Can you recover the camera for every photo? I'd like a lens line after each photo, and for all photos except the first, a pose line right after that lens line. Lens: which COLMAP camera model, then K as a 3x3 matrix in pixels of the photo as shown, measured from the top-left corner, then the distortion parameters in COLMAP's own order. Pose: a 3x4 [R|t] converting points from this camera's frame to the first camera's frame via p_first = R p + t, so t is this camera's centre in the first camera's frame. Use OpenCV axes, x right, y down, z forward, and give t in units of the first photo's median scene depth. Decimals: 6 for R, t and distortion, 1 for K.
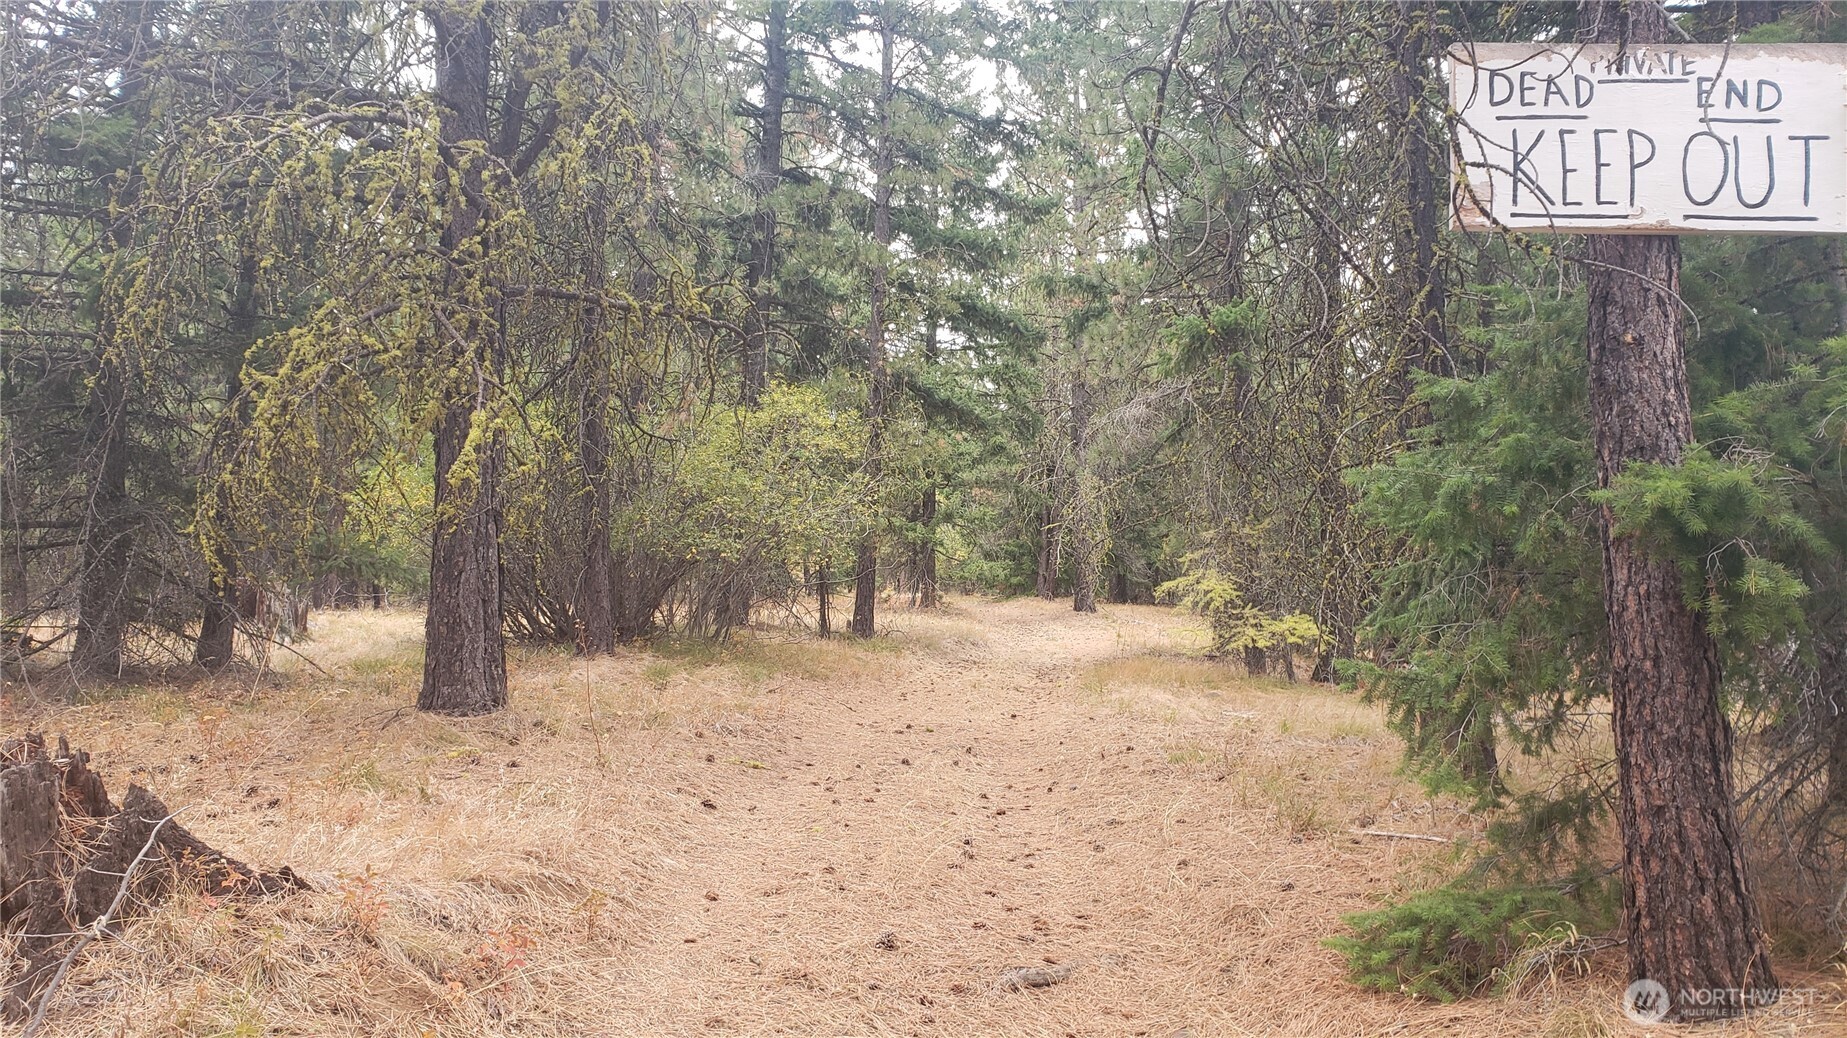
lens RADIAL K [[1724.2, 0, 972.6], [0, 1724.2, 515.9], [0, 0, 1]] dist [0.638731, 0.004495]
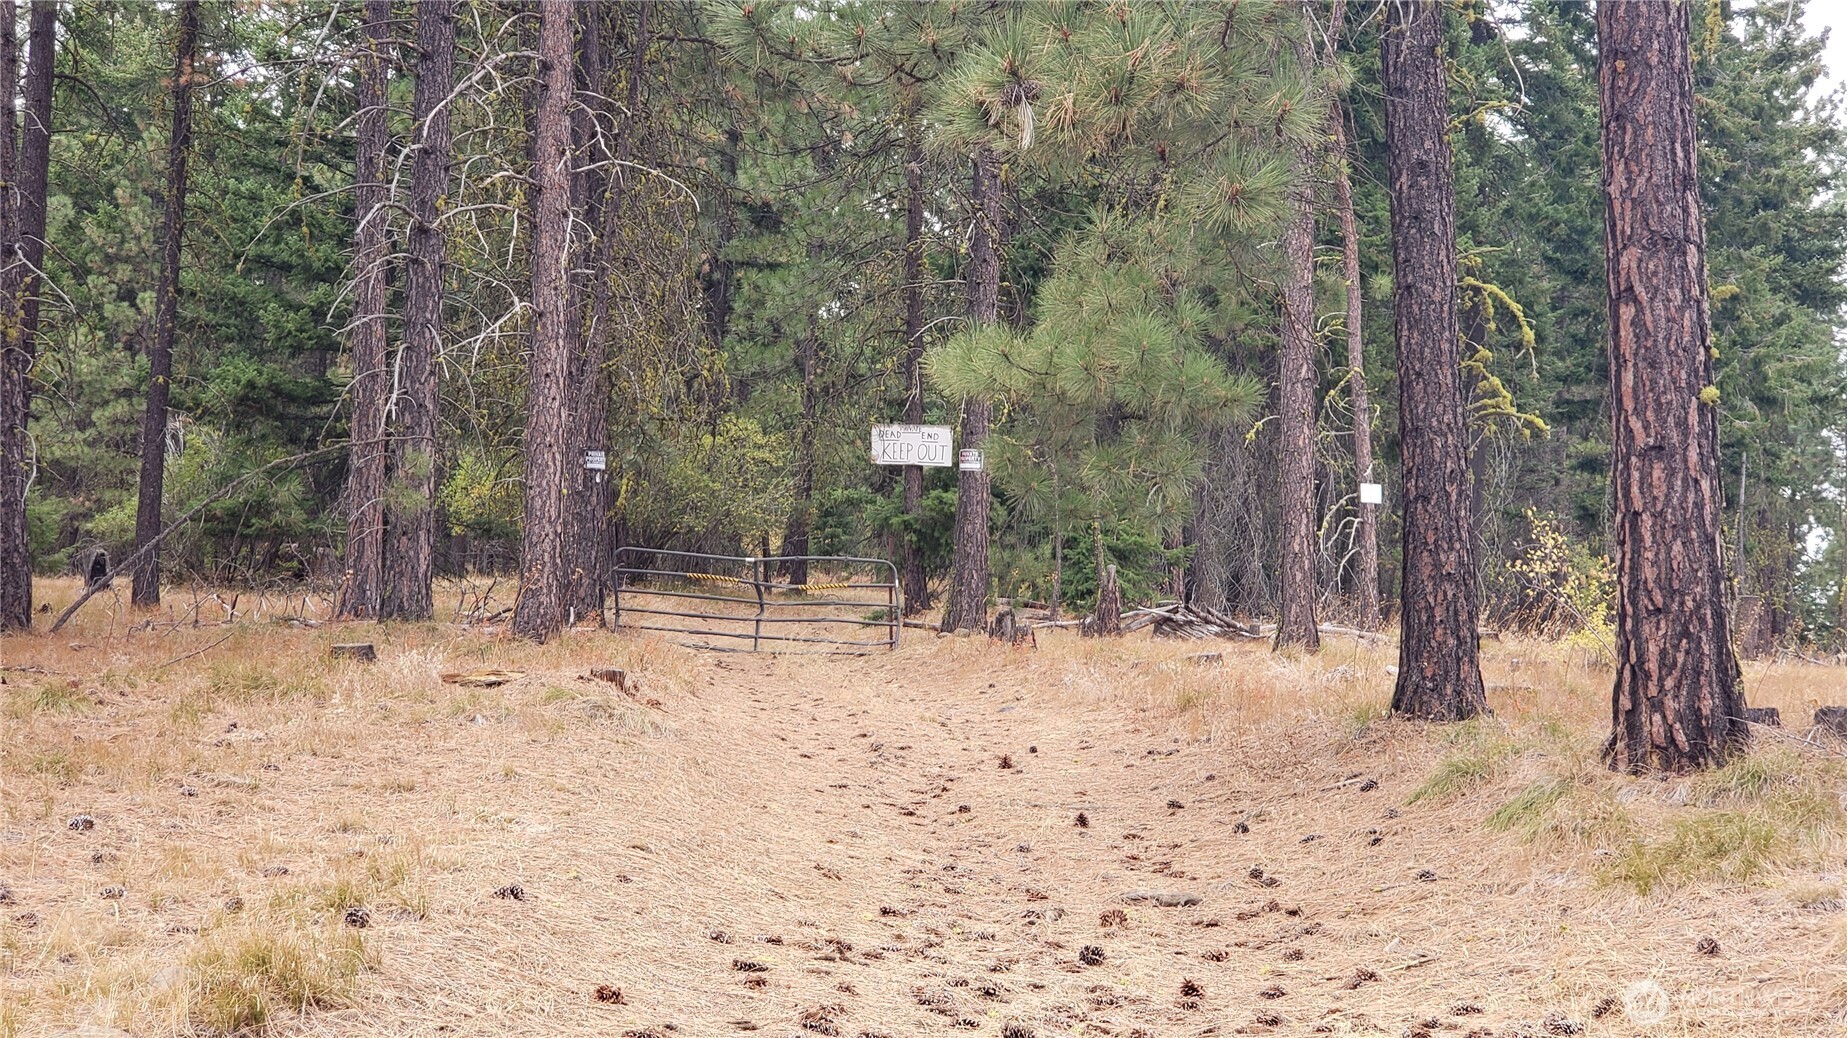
lens RADIAL K [[3331.0, 0, 924.3], [0, 3331.0, 517.0], [0, 0, 1]] dist [0.026714, 0.045504]
pose [[0.998439, 0.006984, -0.055423, 0.211905], [-0.005876, 0.999780, 0.020118, -0.046416], [0.055551, -0.019761, 0.998260, -1.829279]]
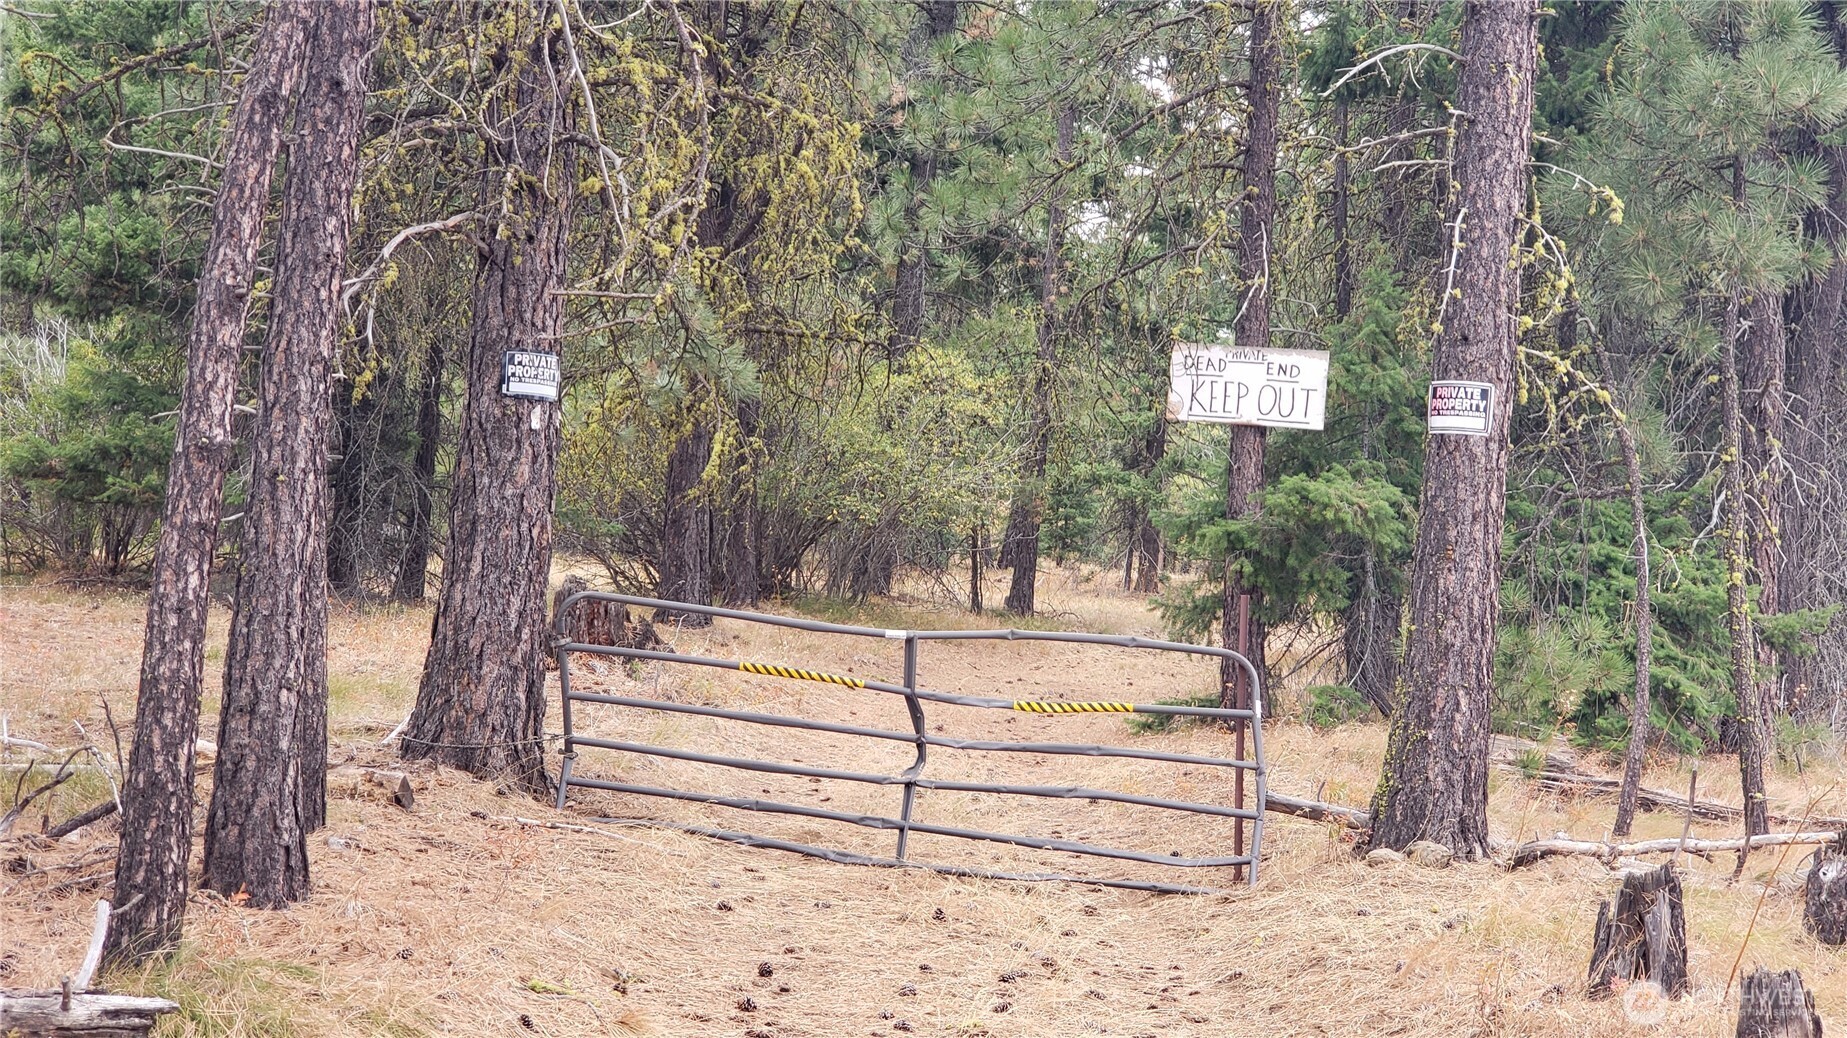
lens RADIAL K [[3331.0, 0, 924.3], [0, 3331.0, 517.0], [0, 0, 1]] dist [0.026714, 0.045504]
pose [[0.991213, 0.046764, -0.123736, 0.120209], [-0.043296, 0.998594, 0.030574, -0.035575], [0.124992, -0.024948, 0.991844, -0.831205]]
